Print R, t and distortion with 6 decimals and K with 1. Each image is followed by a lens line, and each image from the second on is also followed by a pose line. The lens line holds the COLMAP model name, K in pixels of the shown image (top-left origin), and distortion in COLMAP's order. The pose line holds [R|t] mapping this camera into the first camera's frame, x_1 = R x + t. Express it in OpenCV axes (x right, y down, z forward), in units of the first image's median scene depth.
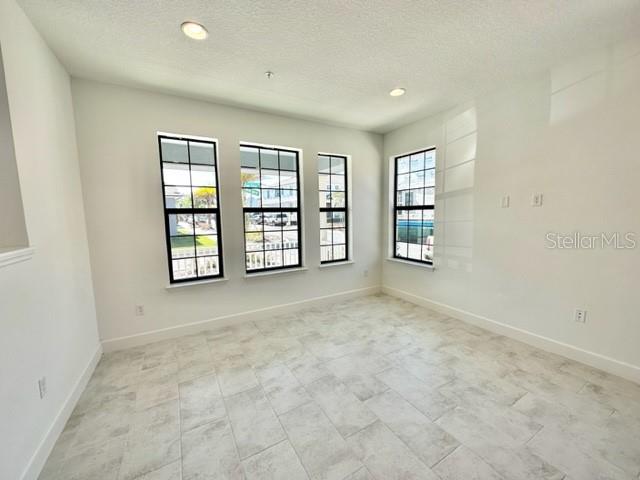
lens RADIAL K [[257.5, 0, 319.3], [0, 257.5, 240.3], [0, 0, 1]] dist [0.003093, 0.000570]
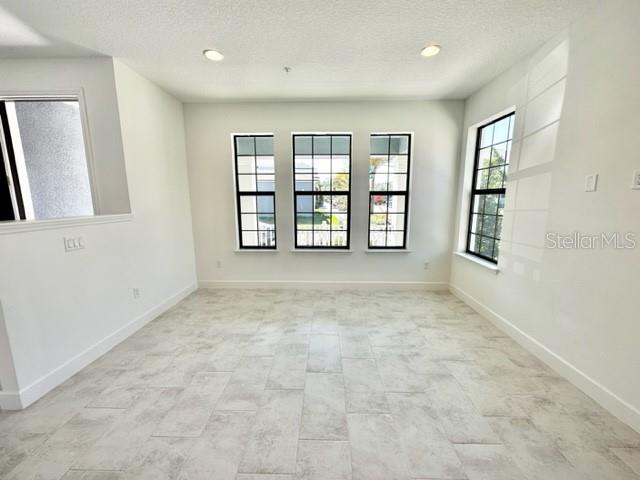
lens RADIAL K [[257.5, 0, 318.8], [0, 257.5, 239.7], [0, 0, 1]] dist [0.003093, 0.000570]
pose [[0.851681, 0.099517, -0.514525, 0.455449], [-0.066075, 0.994361, 0.082953, -0.014340], [0.519879, -0.036652, 0.853453, 0.076570]]
